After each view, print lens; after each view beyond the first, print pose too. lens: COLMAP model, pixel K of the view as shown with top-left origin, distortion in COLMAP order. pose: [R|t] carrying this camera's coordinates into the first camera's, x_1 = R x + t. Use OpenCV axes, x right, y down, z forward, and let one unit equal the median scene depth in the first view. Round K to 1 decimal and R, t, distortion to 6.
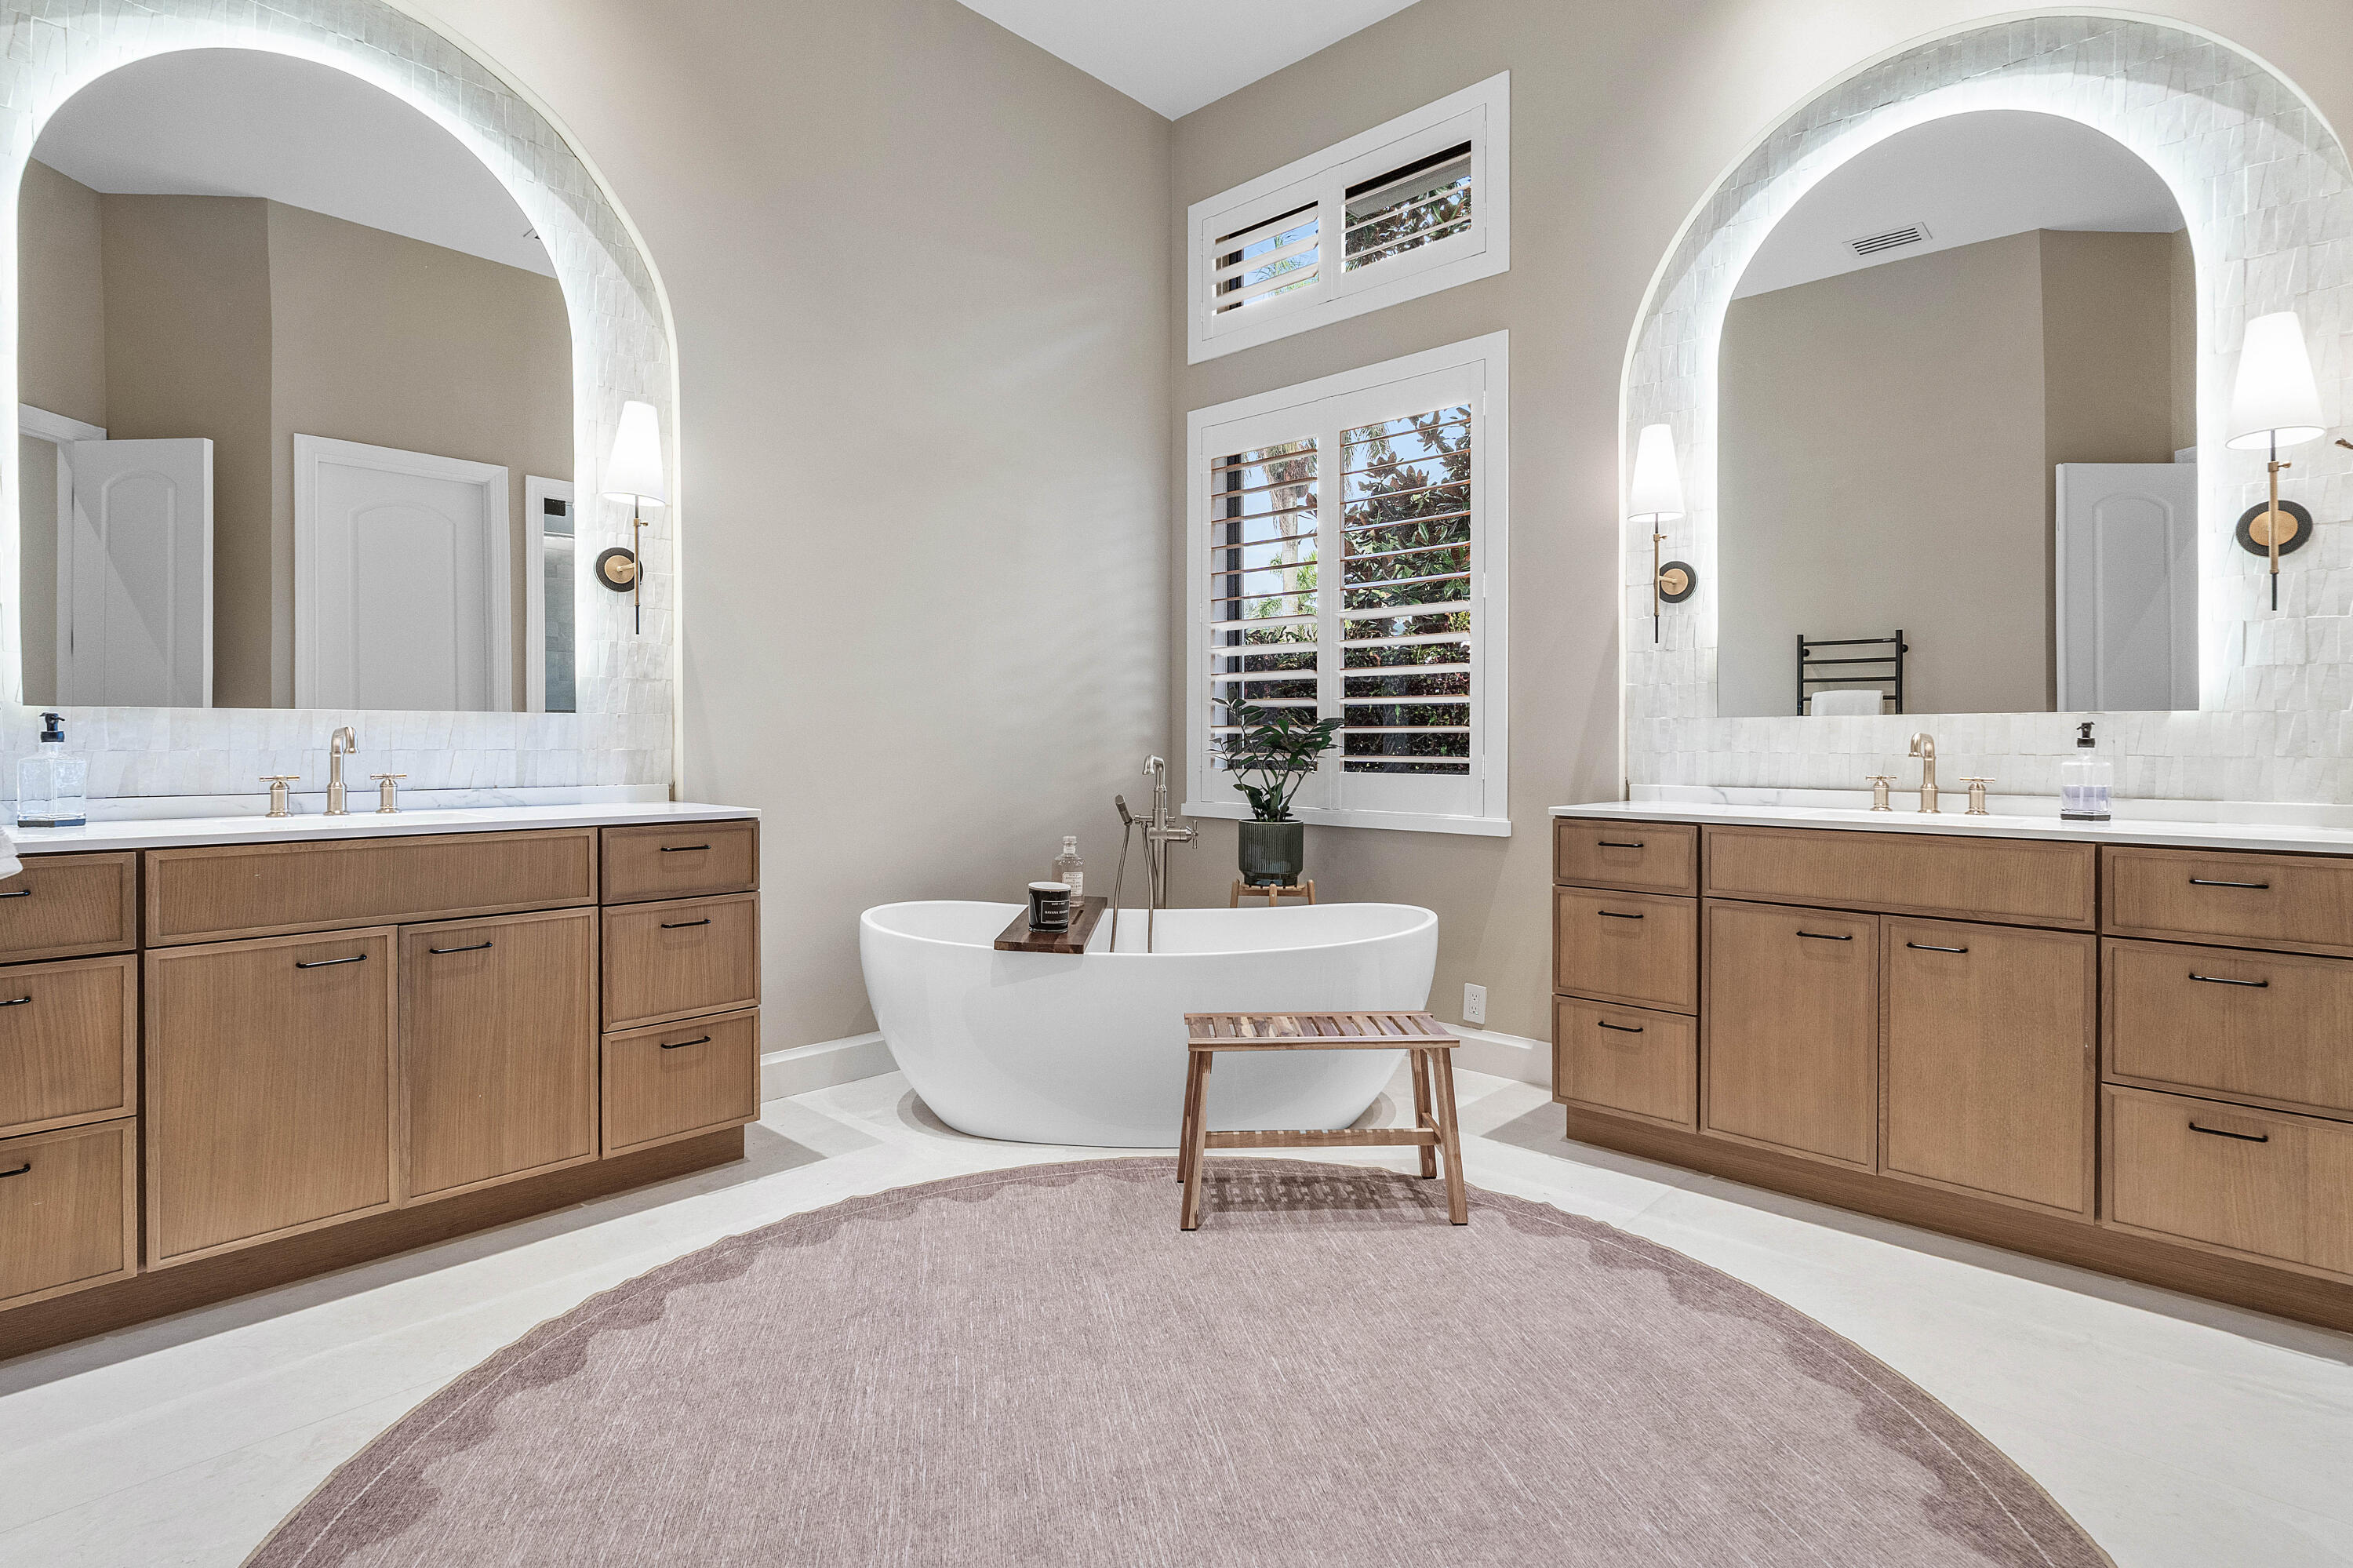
lens RADIAL K [[1149.5, 0, 1194.1], [0, 1149.5, 737.2], [0, 0, 1]] dist [0.003128, 0.001341]
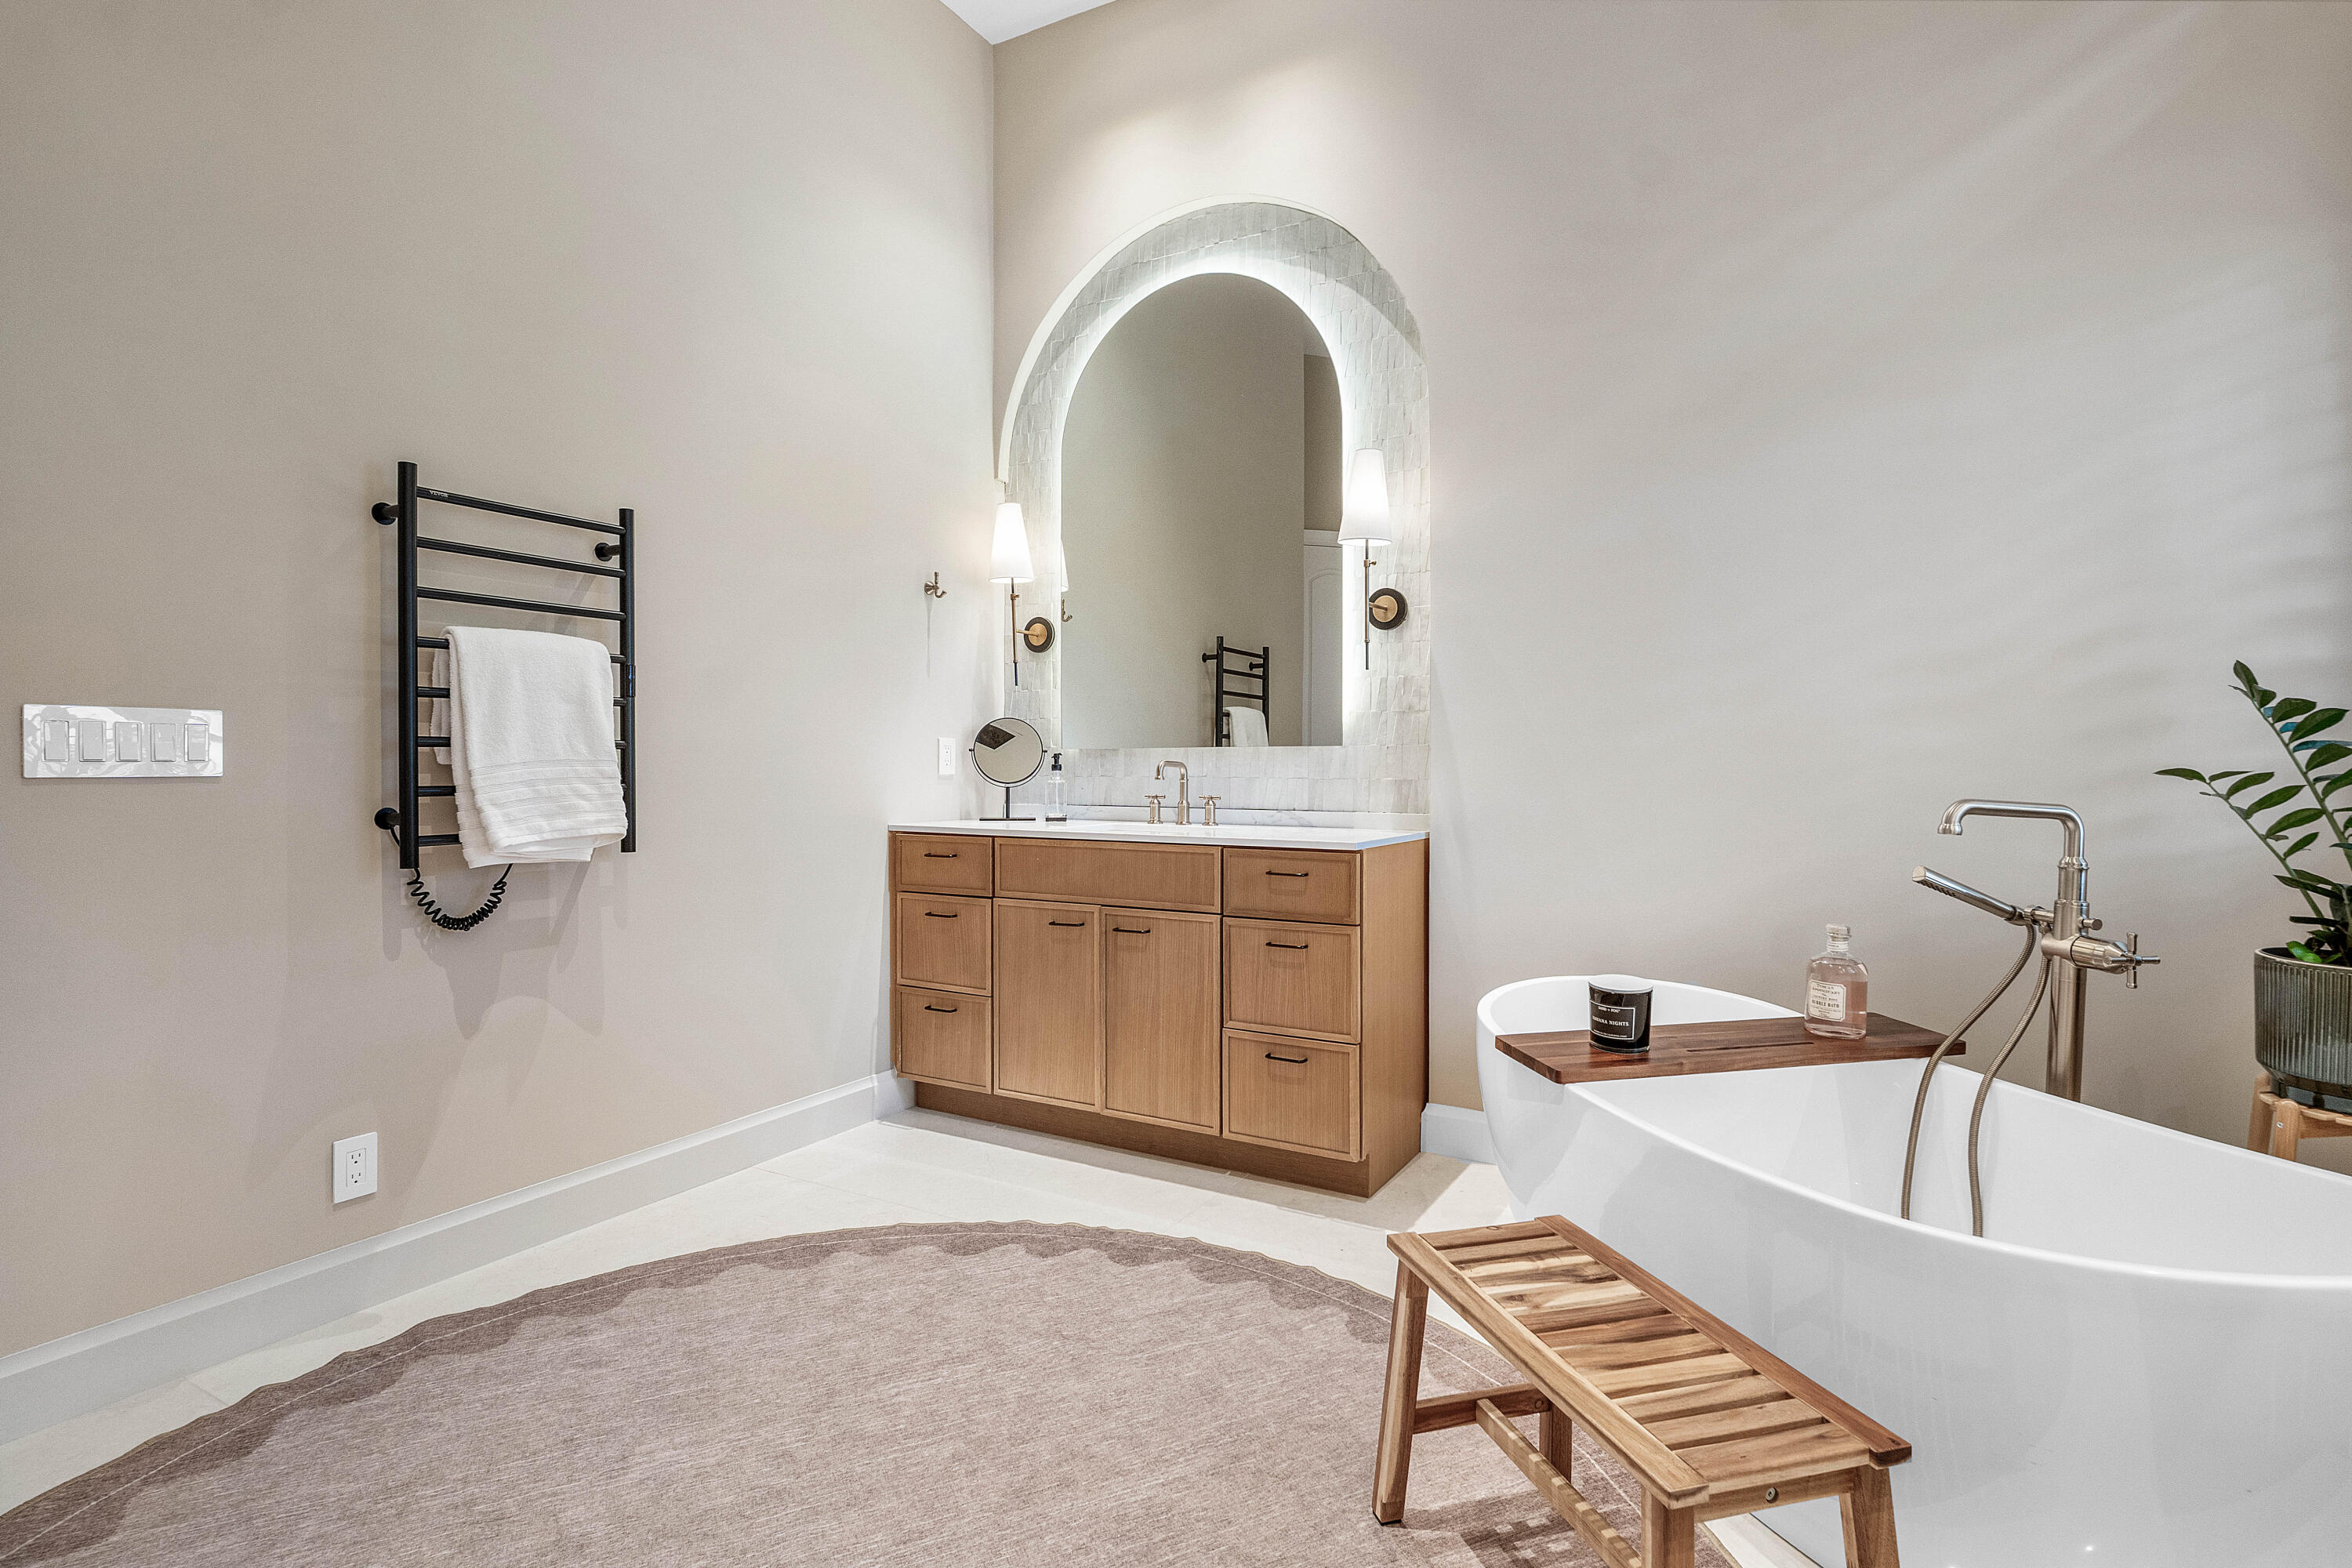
lens RADIAL K [[1119.3, 0, 1168.1], [0, 1119.3, 769.5], [0, 0, 1]] dist [0.000078, 0.000415]
pose [[0.232951, 0.002883, -0.972484, 0.553973], [0.001353, 0.999994, 0.003288, -0.002272], [0.972487, -0.002082, 0.232946, 0.690009]]
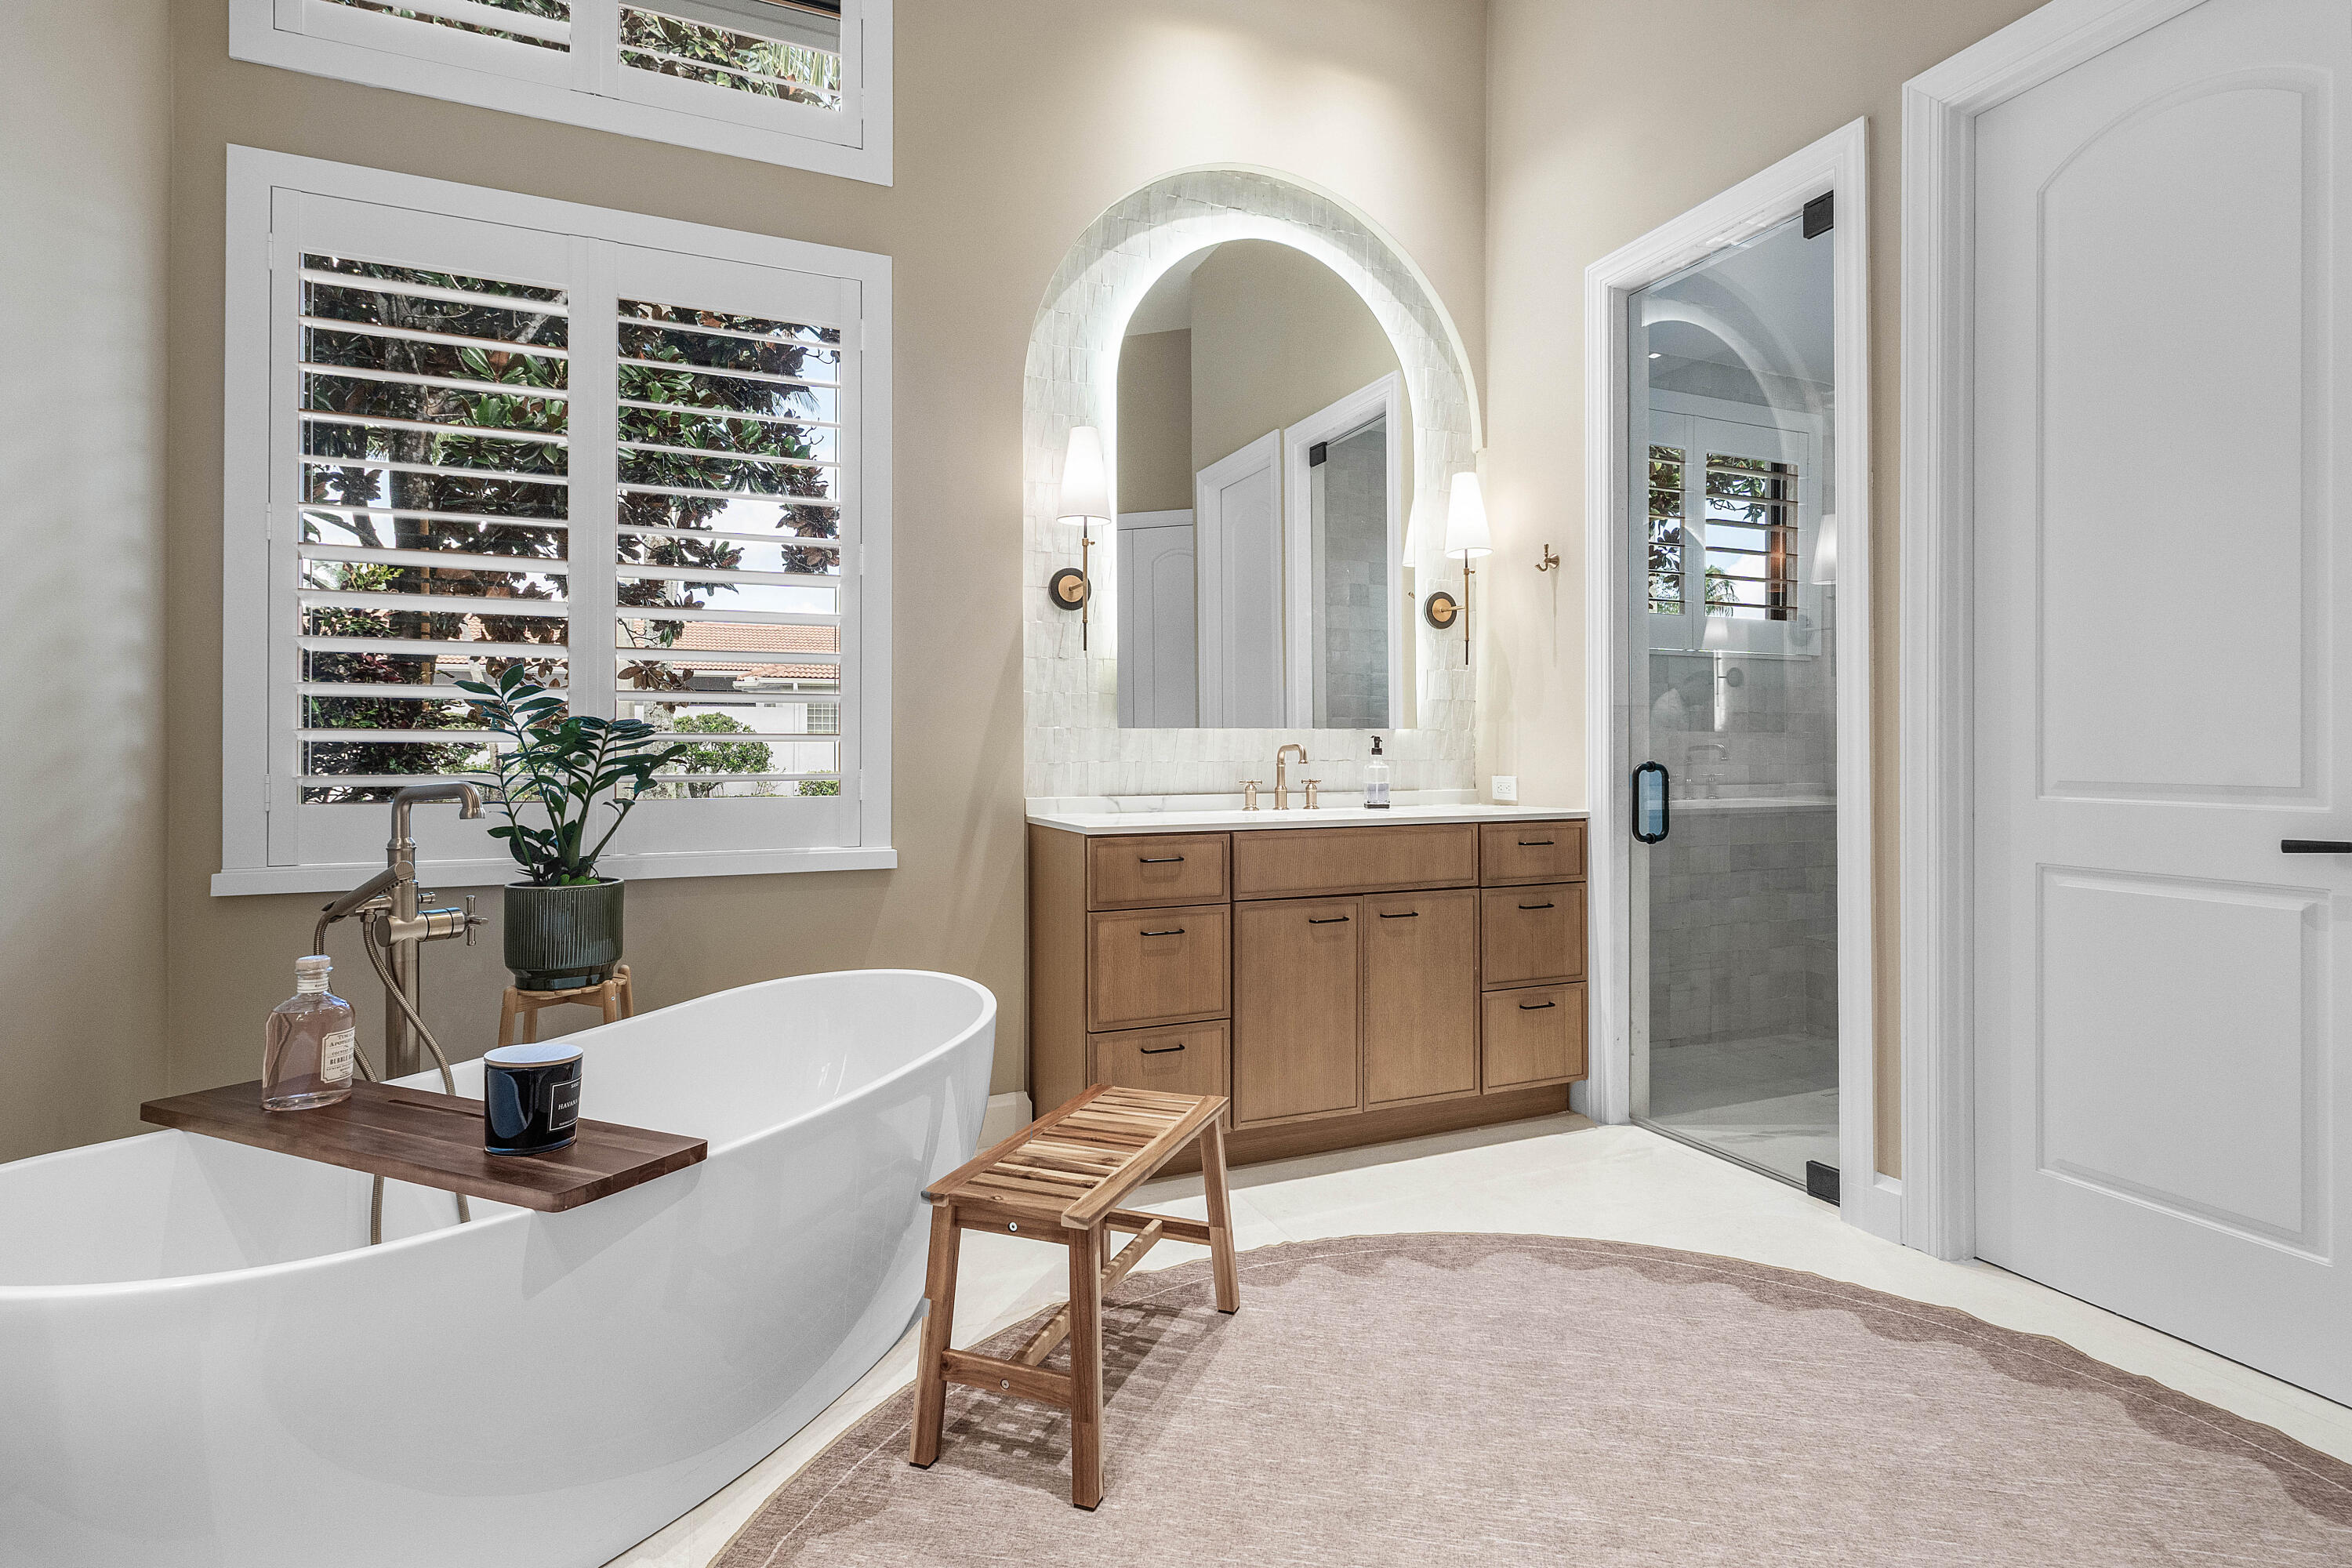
lens RADIAL K [[1149.0, 0, 1193.6], [0, 1149.0, 737.2], [0, 0, 1]] dist [0.003128, 0.001341]
pose [[0.400527, 0.005574, 0.916268, -0.549393], [-0.000053, 0.999982, -0.006060, -0.003587], [-0.916285, 0.002378, 0.400520, 0.644959]]
